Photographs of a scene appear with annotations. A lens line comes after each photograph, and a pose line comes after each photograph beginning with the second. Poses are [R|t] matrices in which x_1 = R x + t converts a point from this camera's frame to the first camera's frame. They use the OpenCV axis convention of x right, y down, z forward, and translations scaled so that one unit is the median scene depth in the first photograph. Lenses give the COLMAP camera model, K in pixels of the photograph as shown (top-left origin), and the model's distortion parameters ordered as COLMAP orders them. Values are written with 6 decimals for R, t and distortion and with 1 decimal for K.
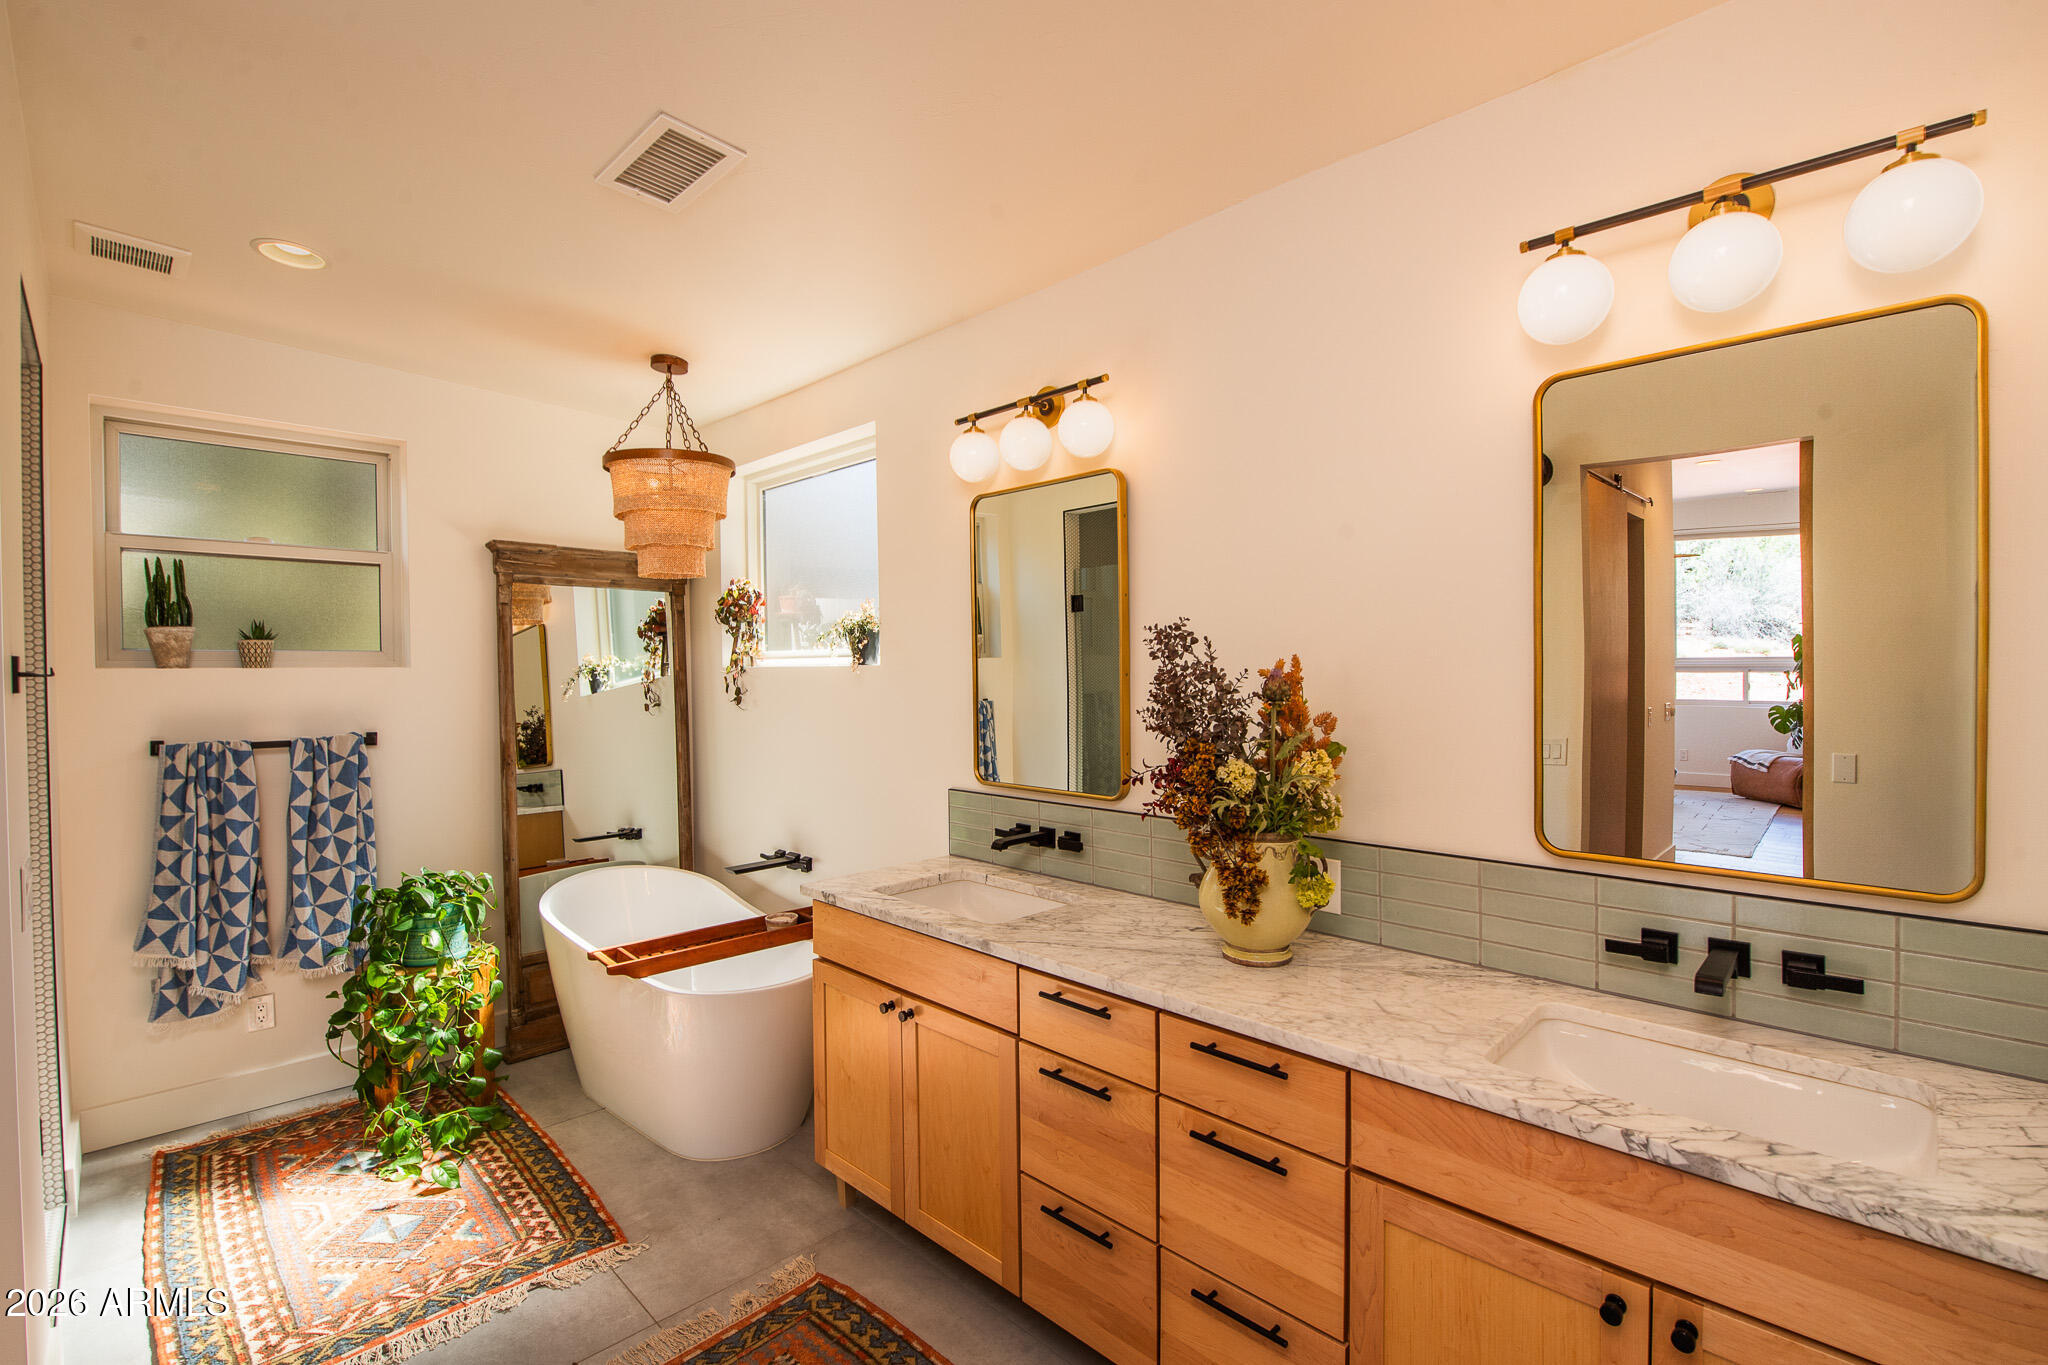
lens RADIAL K [[879.9, 0, 1022.4], [0, 879.9, 673.6], [0, 0, 1]] dist [-0.009110, -0.000279]
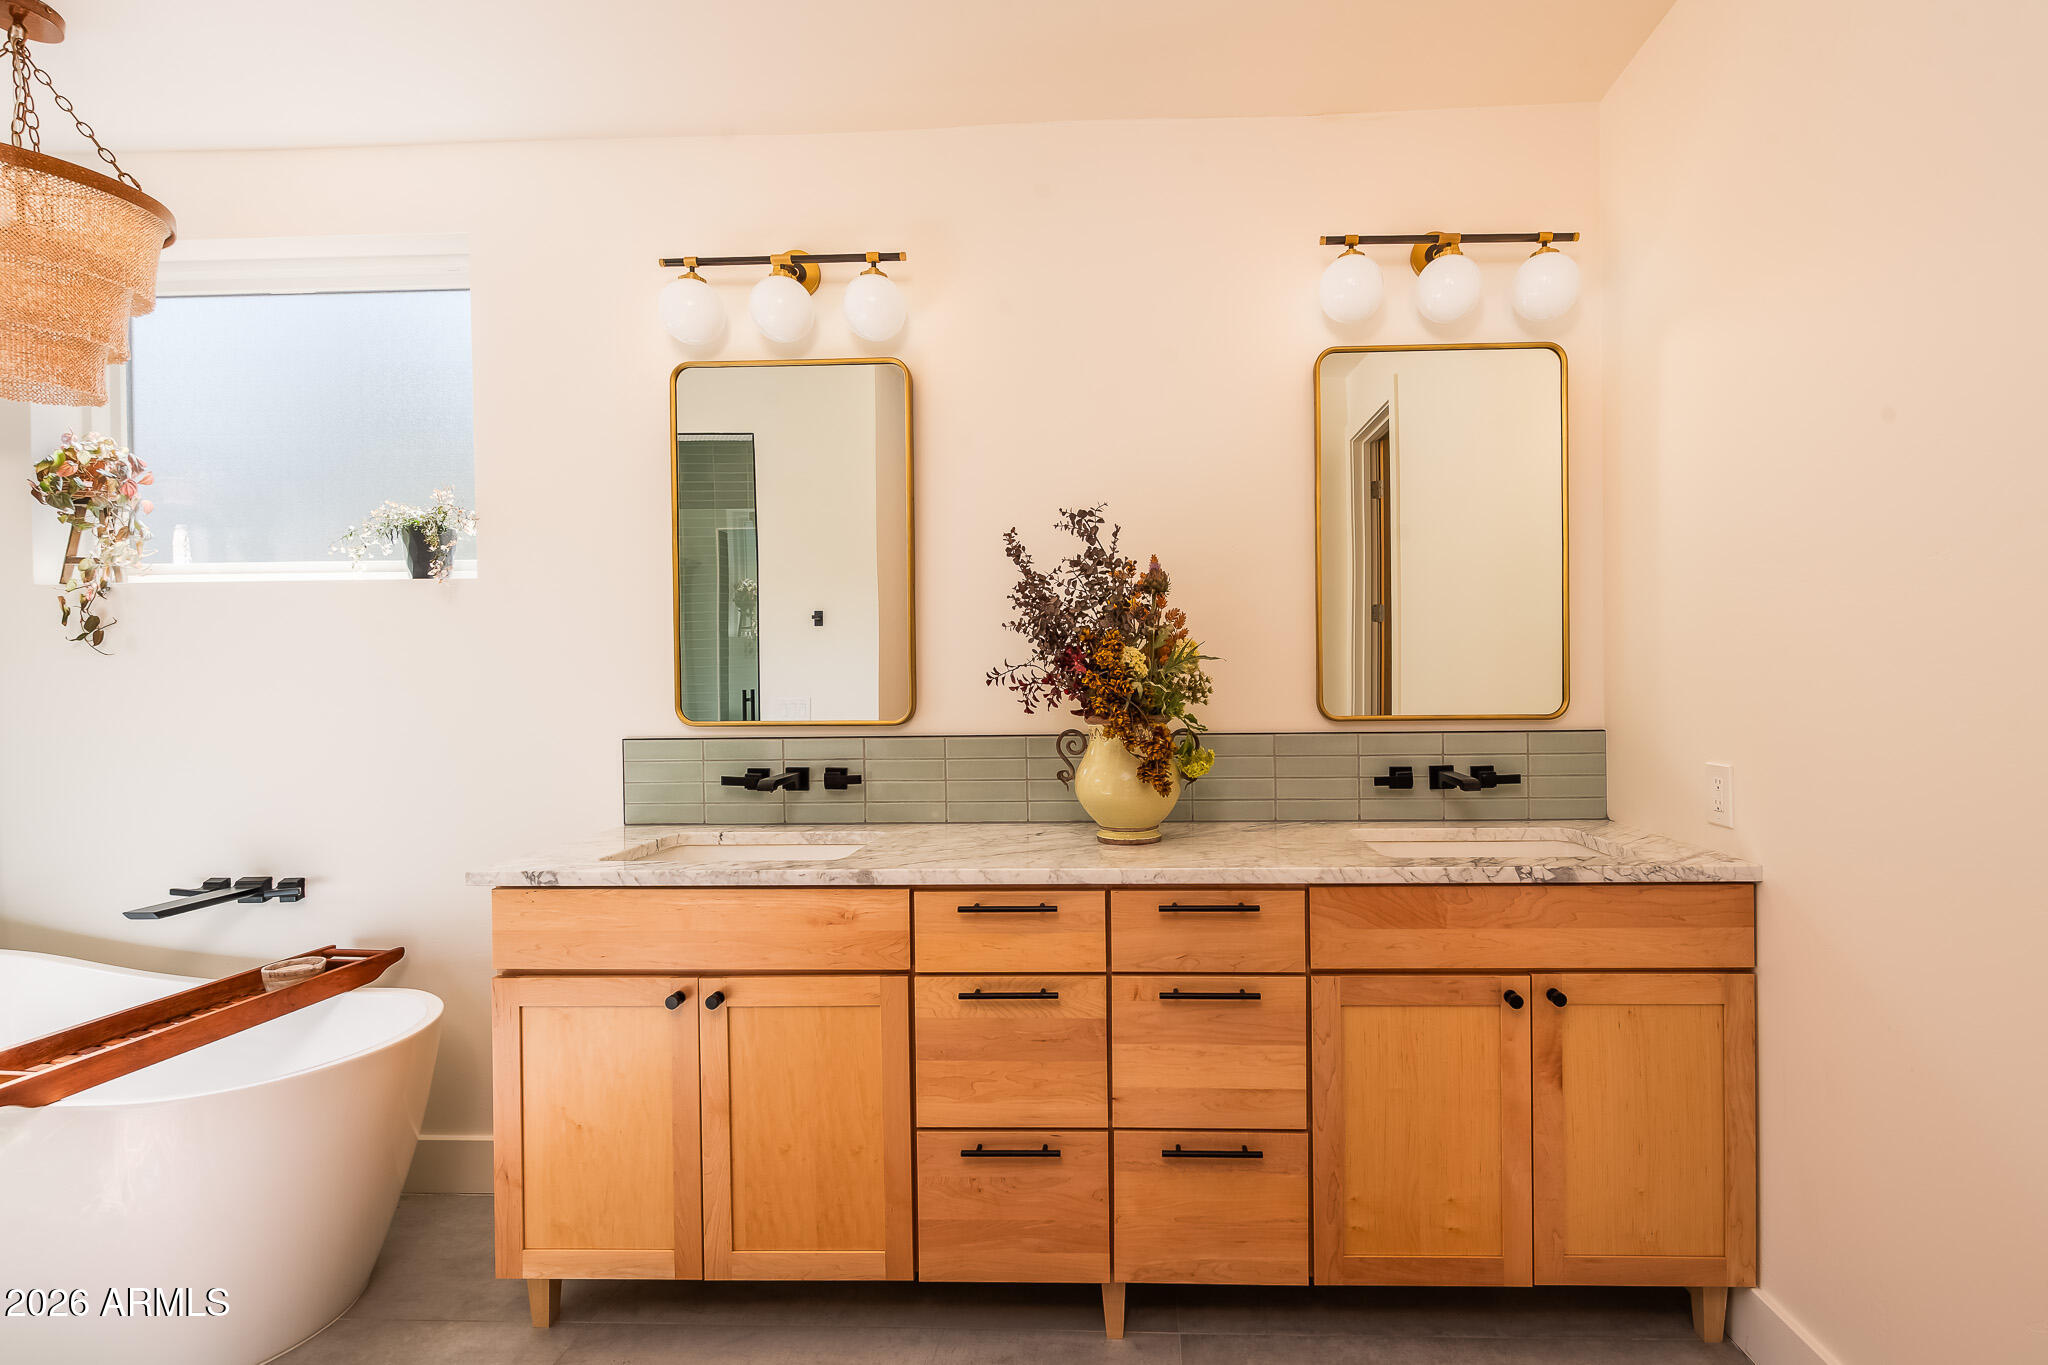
lens RADIAL K [[932.0, 0, 1025.3], [0, 932.0, 686.7], [0, 0, 1]] dist [0.007570, -0.001359]
pose [[0.744921, 0.005632, 0.667129, -0.559771], [0.006396, 0.999858, -0.015583, 0.154198], [-0.667122, 0.015875, 0.744779, 0.248264]]
